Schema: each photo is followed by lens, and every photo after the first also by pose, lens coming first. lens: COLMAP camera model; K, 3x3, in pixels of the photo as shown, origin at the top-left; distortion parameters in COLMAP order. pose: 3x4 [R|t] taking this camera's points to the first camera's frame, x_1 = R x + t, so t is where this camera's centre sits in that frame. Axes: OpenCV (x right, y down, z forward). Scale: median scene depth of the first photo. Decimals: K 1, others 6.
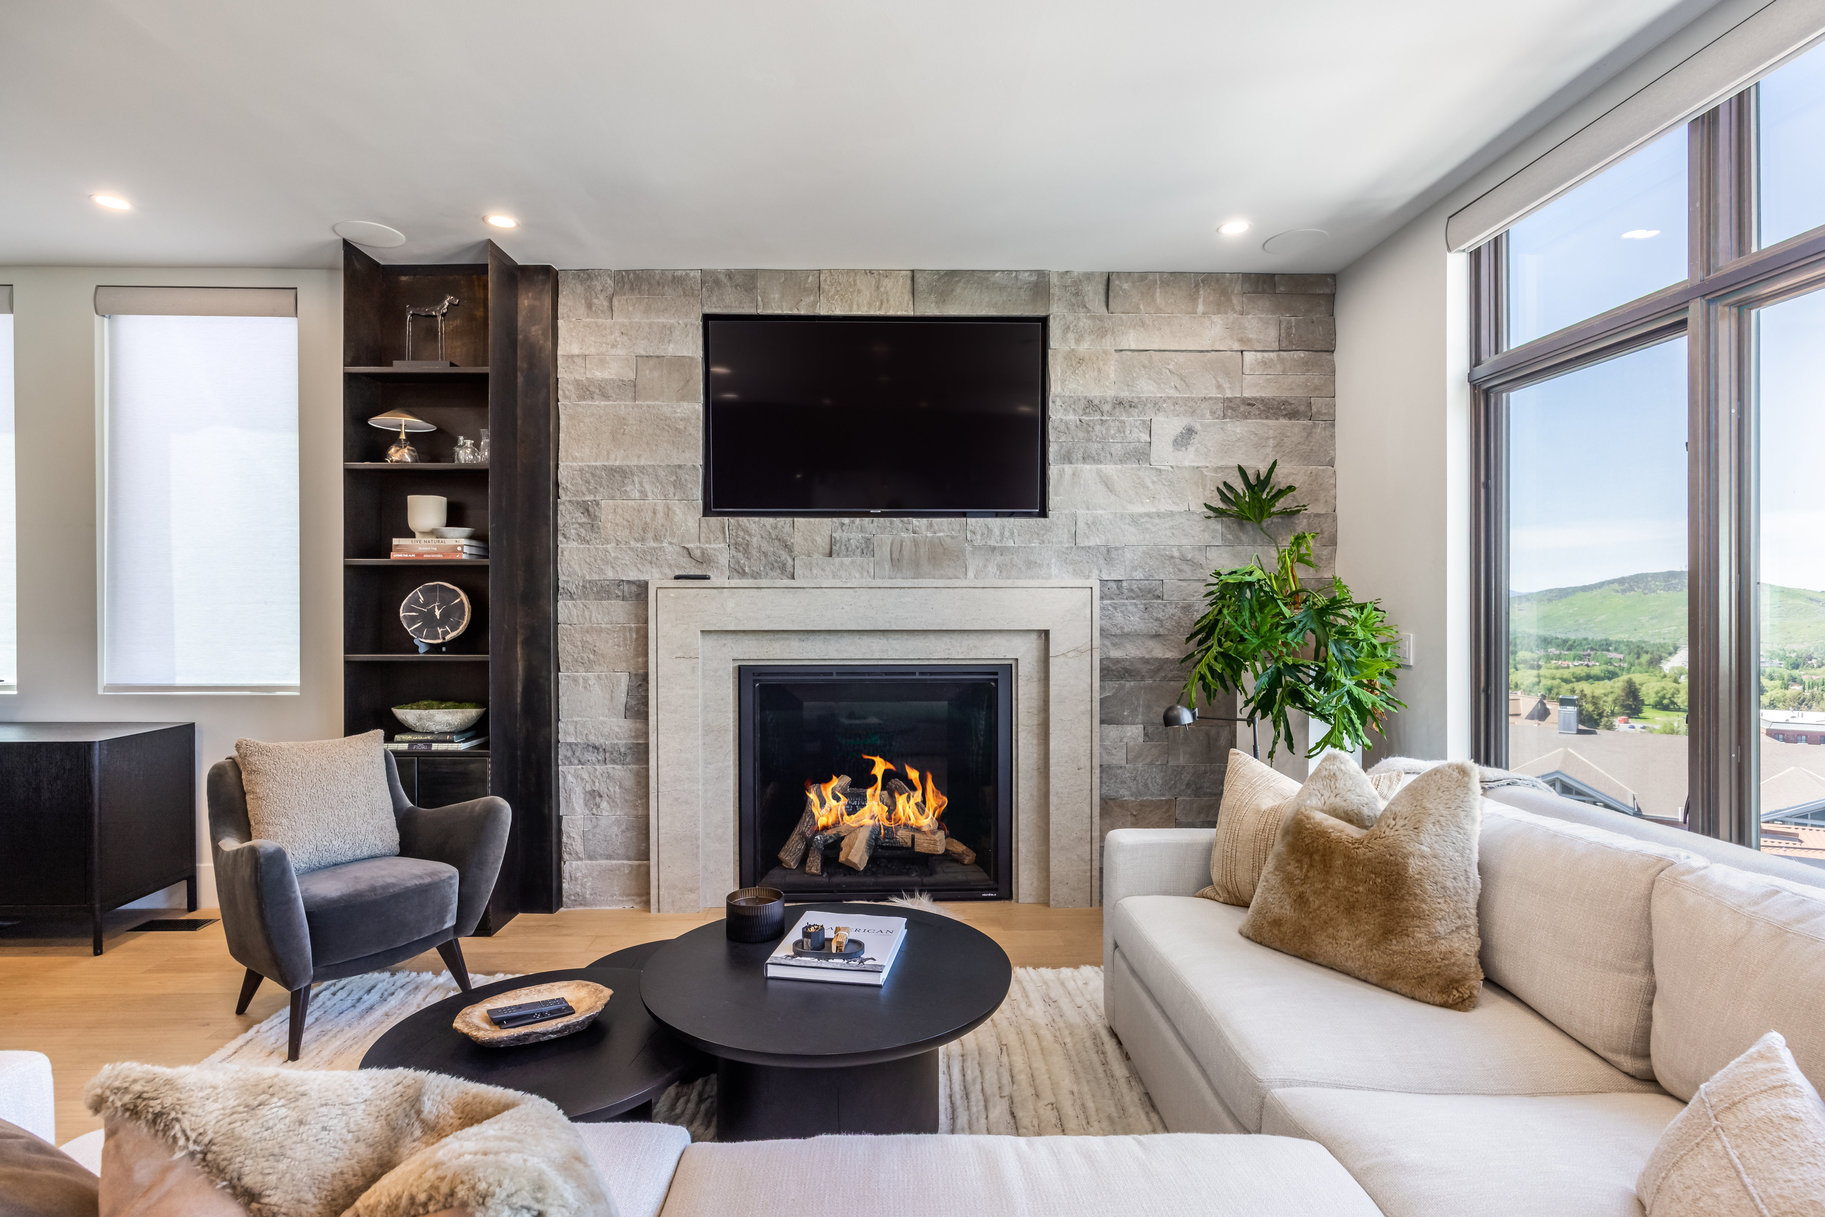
lens RADIAL K [[875.6, 0, 887.6], [0, 875.6, 605.2], [0, 0, 1]] dist [-0.001357, 0.005301]
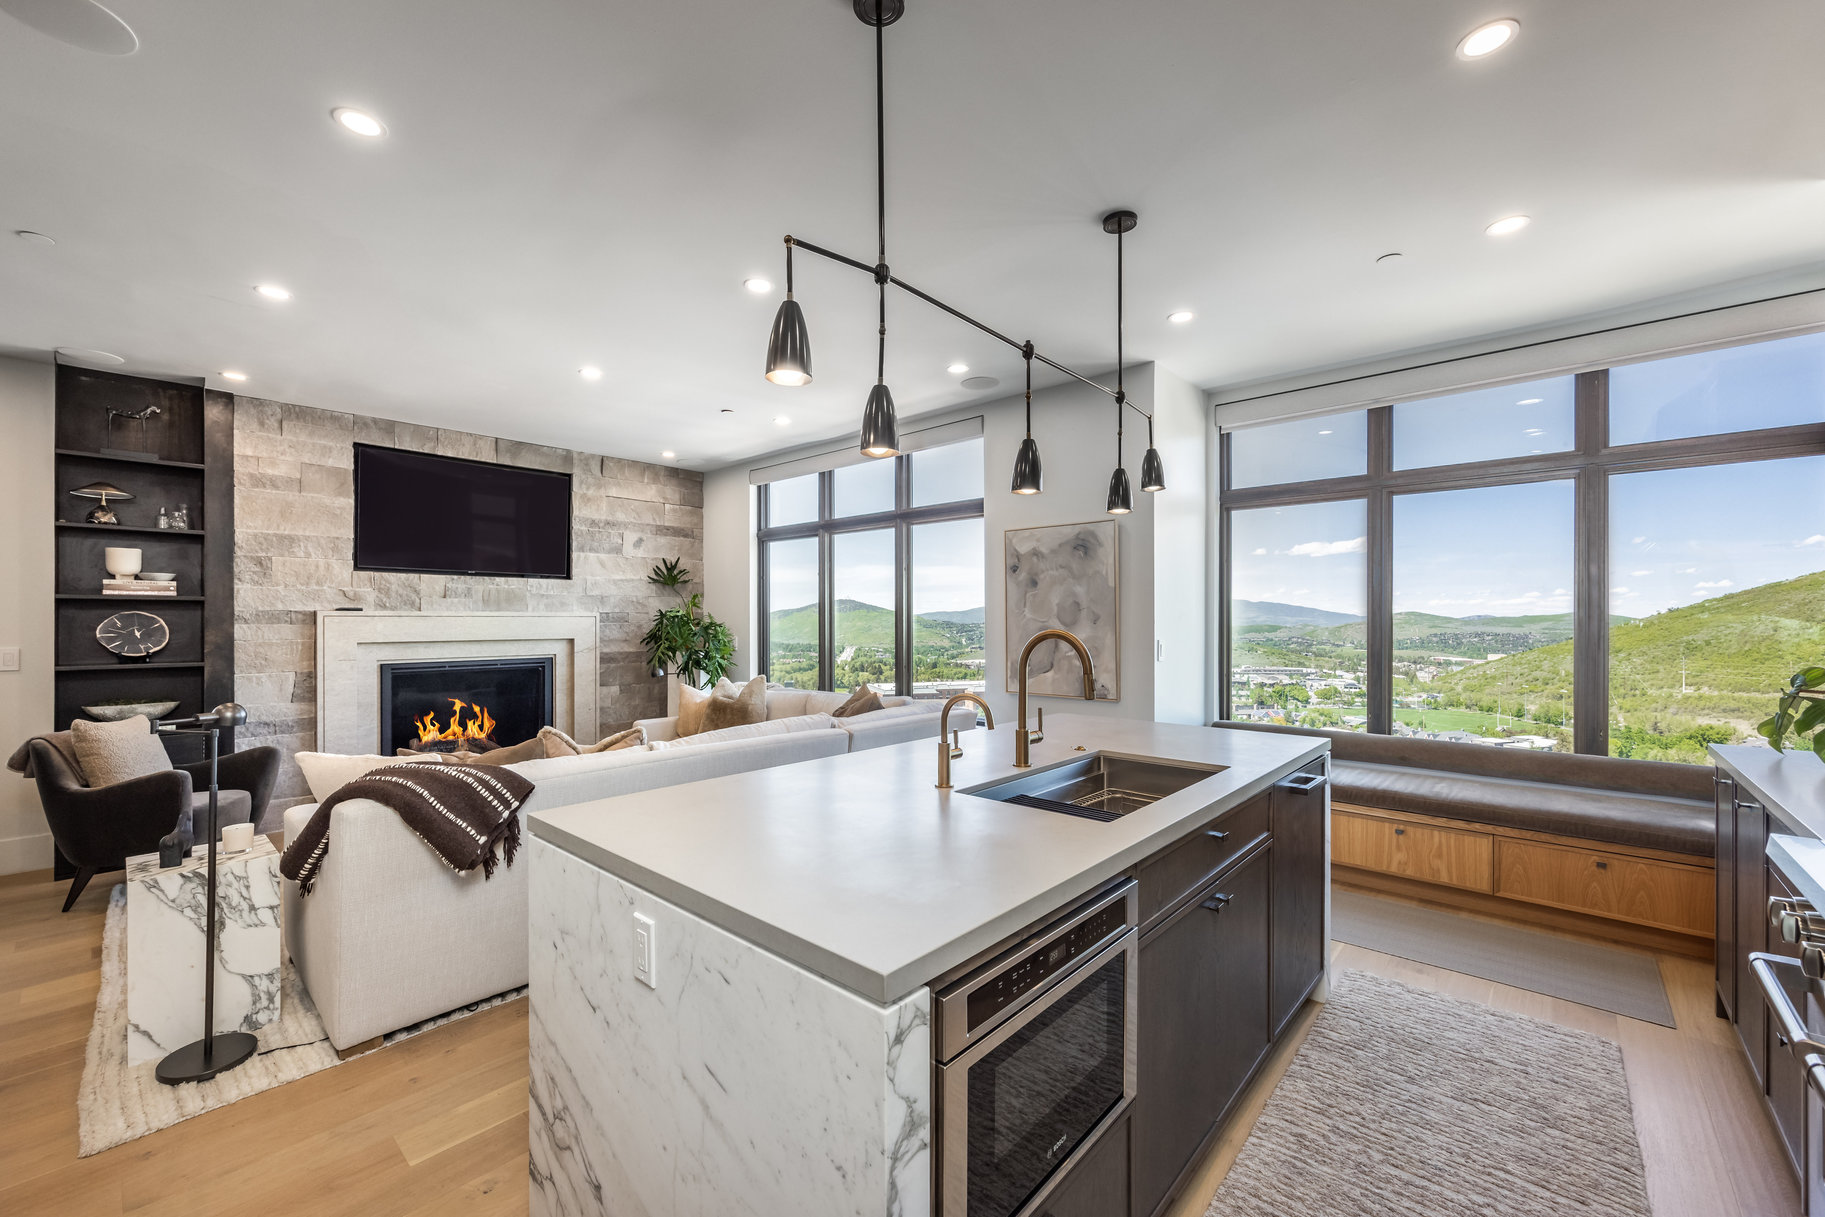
lens RADIAL K [[750.9, 0, 888.4], [0, 750.9, 625.8], [0, 0, 1]] dist [0.001088, -0.000636]
pose [[0.702693, -0.006844, 0.711460, -0.501846], [0.002770, 0.999972, 0.006884, -0.008353], [-0.711488, -0.002867, 0.702692, -0.650124]]
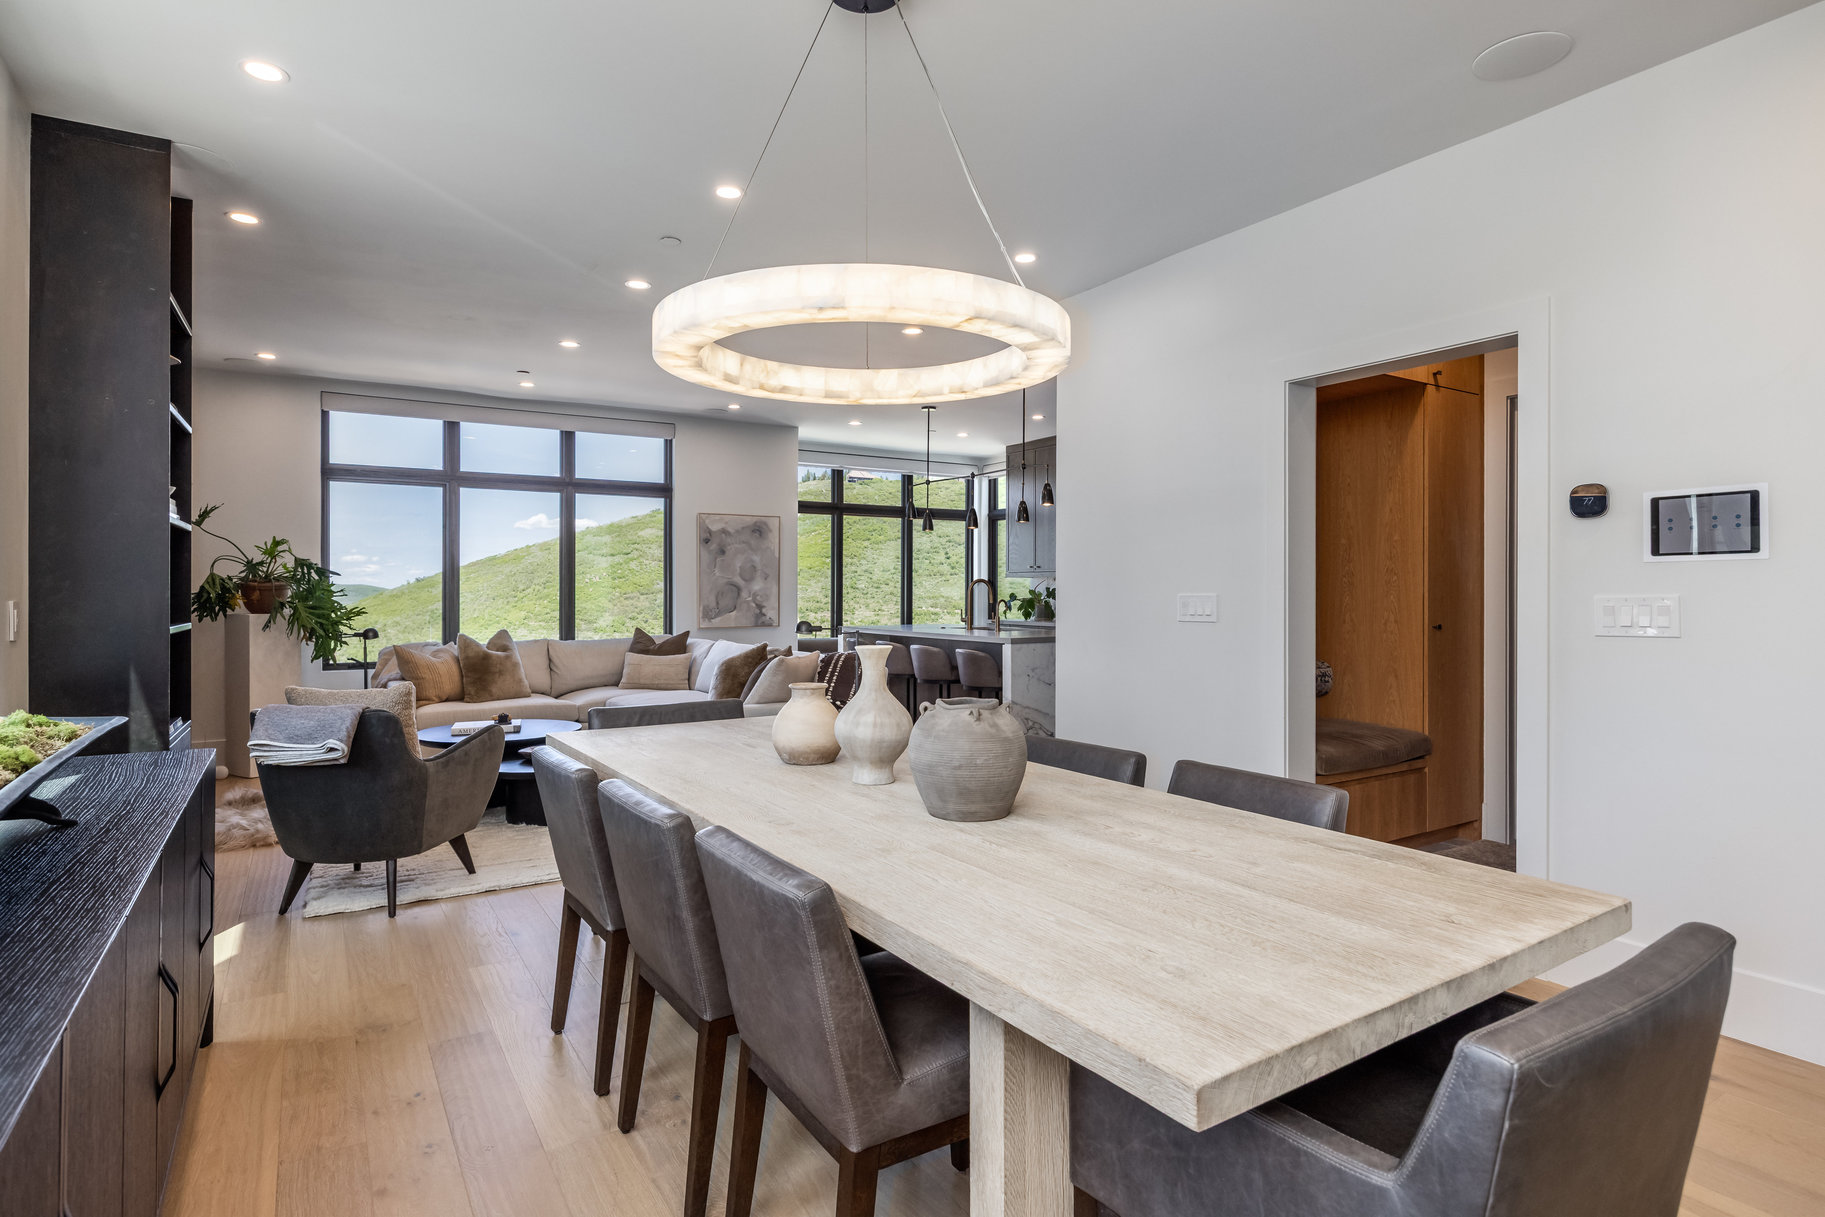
lens RADIAL K [[977.1, 0, 928.5], [0, 977.1, 583.8], [0, 0, 1]] dist [-0.022675, -0.003912]
pose [[-0.536365, 0.004444, 0.843974, -1.638886], [0.000957, 0.999989, -0.004657, 0.017497], [-0.843986, -0.001691, -0.536363, 0.810437]]
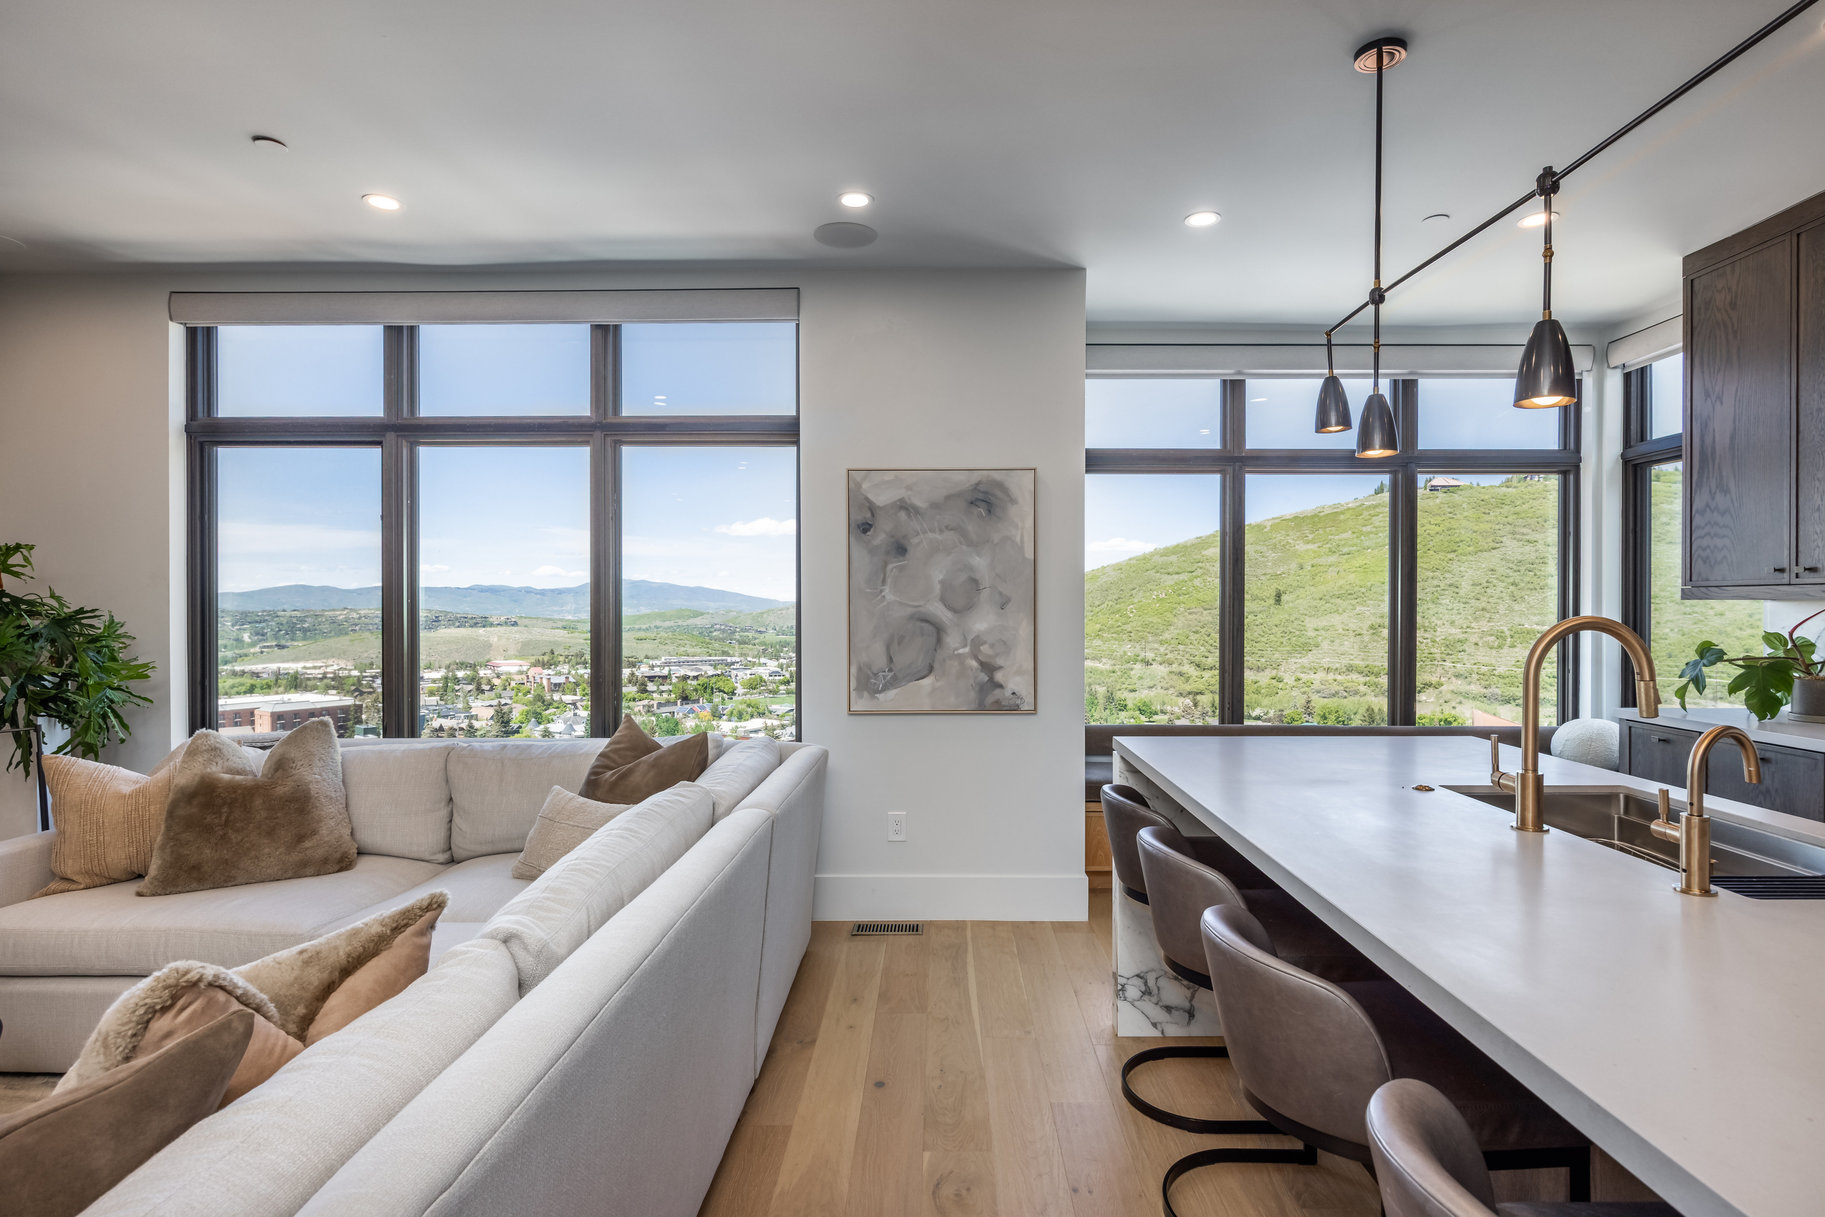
lens RADIAL K [[887.1, 0, 932.1], [0, 887.1, 608.8], [0, 0, 1]] dist [0.010575, 0.001460]
pose [[0.027365, -0.004733, 0.999614, -0.451586], [0.002744, 0.999985, 0.004659, -0.007814], [-0.999622, 0.002616, 0.027378, -0.045513]]
